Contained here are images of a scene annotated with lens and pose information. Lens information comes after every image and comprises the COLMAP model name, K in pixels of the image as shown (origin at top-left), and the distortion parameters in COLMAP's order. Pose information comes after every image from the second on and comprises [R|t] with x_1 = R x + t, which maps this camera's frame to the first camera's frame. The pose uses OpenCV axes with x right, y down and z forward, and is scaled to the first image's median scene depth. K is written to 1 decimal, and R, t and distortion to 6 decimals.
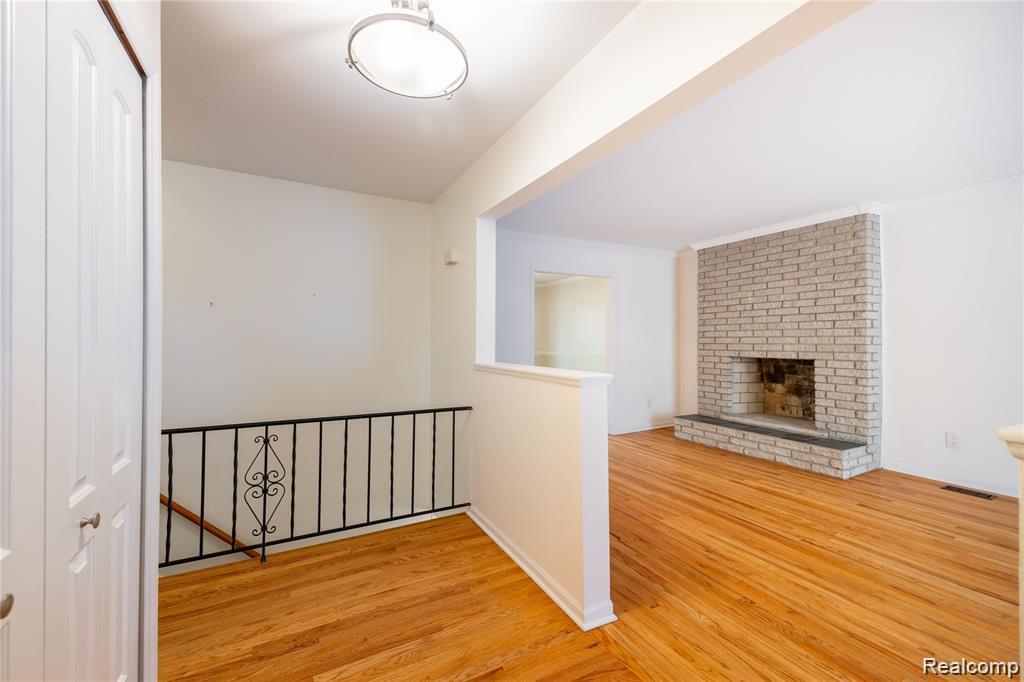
lens RADIAL K [[416.9, 0, 496.7], [0, 416.9, 338.0], [0, 0, 1]] dist [0.039647, -0.012135]
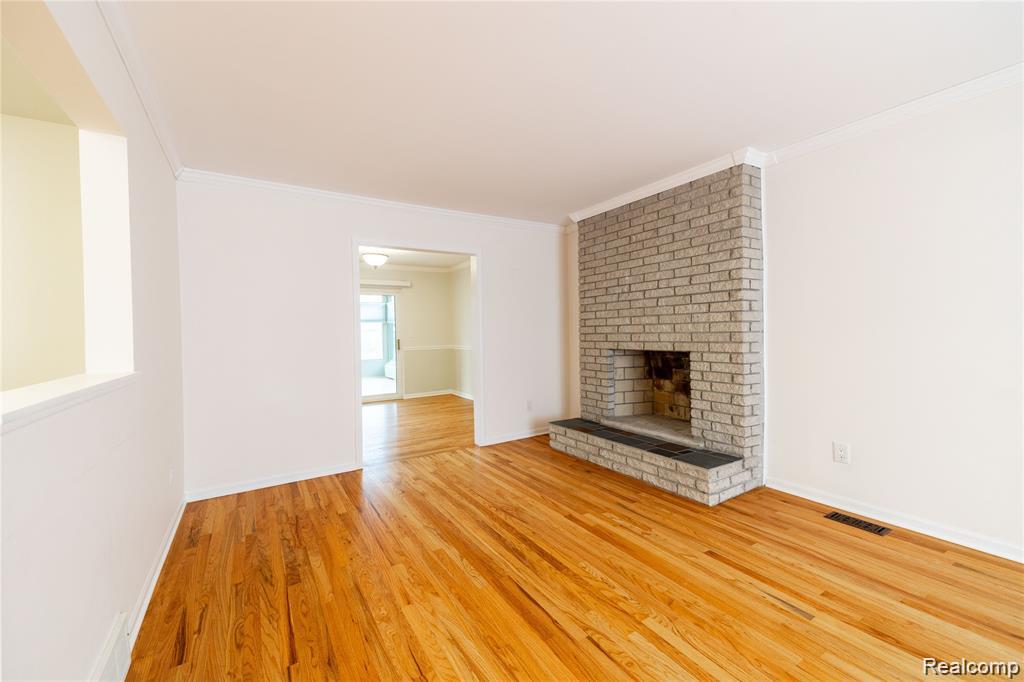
lens RADIAL K [[416.9, 0, 501.5], [0, 416.9, 337.9], [0, 0, 1]] dist [0.039647, -0.012135]
pose [[0.997420, -0.018361, 0.069403, 0.348098], [0.017041, 0.999663, 0.019568, 0.003075], [-0.069739, -0.018335, 0.997397, 0.238274]]
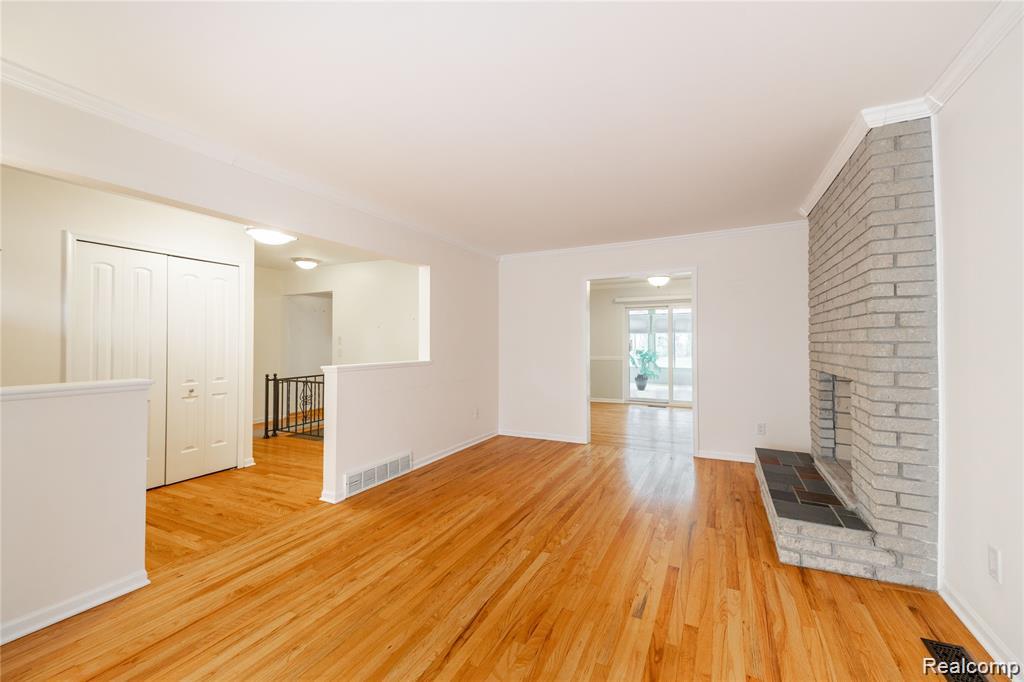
lens RADIAL K [[416.9, 0, 514.5], [0, 416.9, 339.2], [0, 0, 1]] dist [0.039647, -0.012135]
pose [[0.588930, -0.007699, -0.808147, 0.991670], [0.008356, 0.999959, -0.003437, -0.010597], [0.808141, -0.004729, 0.588971, 0.254933]]
